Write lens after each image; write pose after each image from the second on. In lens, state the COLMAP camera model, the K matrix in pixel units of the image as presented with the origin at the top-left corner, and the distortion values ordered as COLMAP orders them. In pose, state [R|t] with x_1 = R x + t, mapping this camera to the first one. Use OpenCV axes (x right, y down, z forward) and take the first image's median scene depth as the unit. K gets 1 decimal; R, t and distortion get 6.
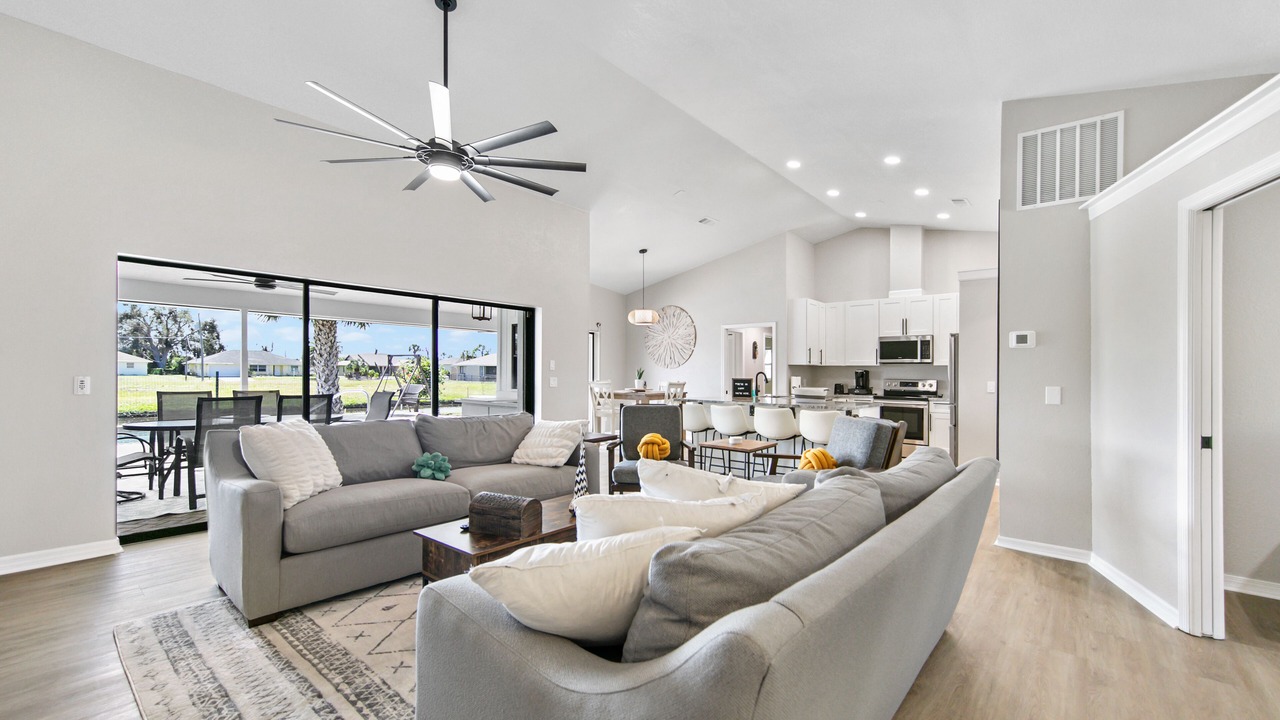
lens RADIAL K [[524.5, 0, 640.4], [0, 524.5, 371.2], [0, 0, 1]] dist [0.000111, -0.000057]
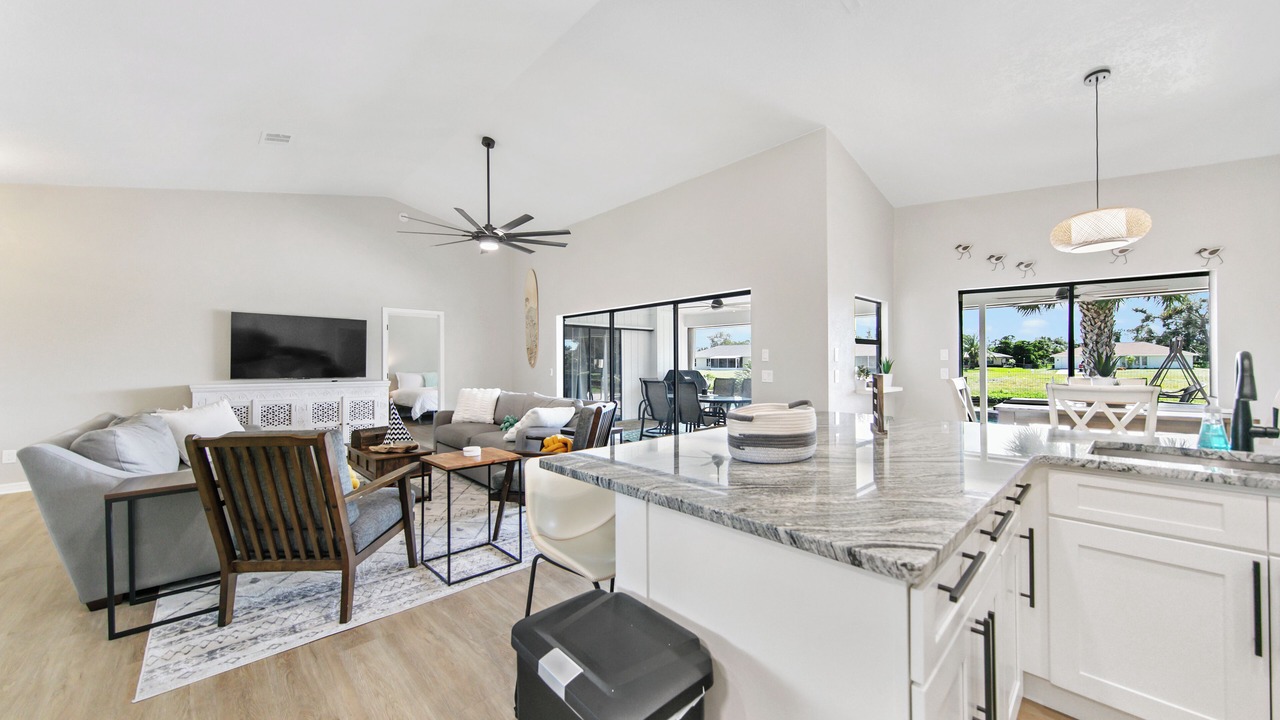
lens RADIAL K [[460.1, 0, 639.3], [0, 460.1, 359.0], [0, 0, 1]] dist [0.001270, 0.000287]
pose [[-0.106579, -0.020012, -0.994103, 0.434320], [0.007073, 0.999757, -0.020884, 0.006263], [0.994279, -0.009257, -0.106411, 0.691827]]
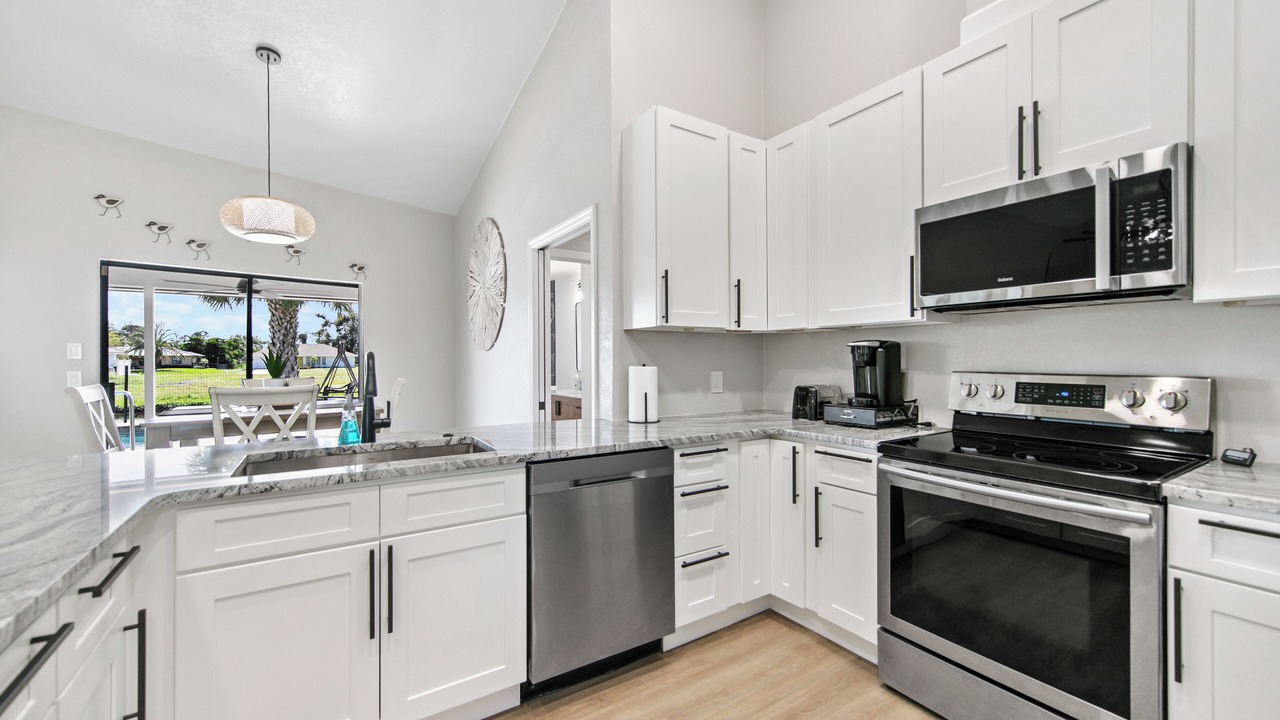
lens RADIAL K [[506.7, 0, 642.5], [0, 506.7, 362.0], [0, 0, 1]] dist [0.002623, 0.000283]
pose [[0.959249, -0.013702, -0.282228, 0.401071], [0.015826, 0.999861, 0.005249, 0.006255], [0.282117, -0.009502, 0.959333, 0.735102]]
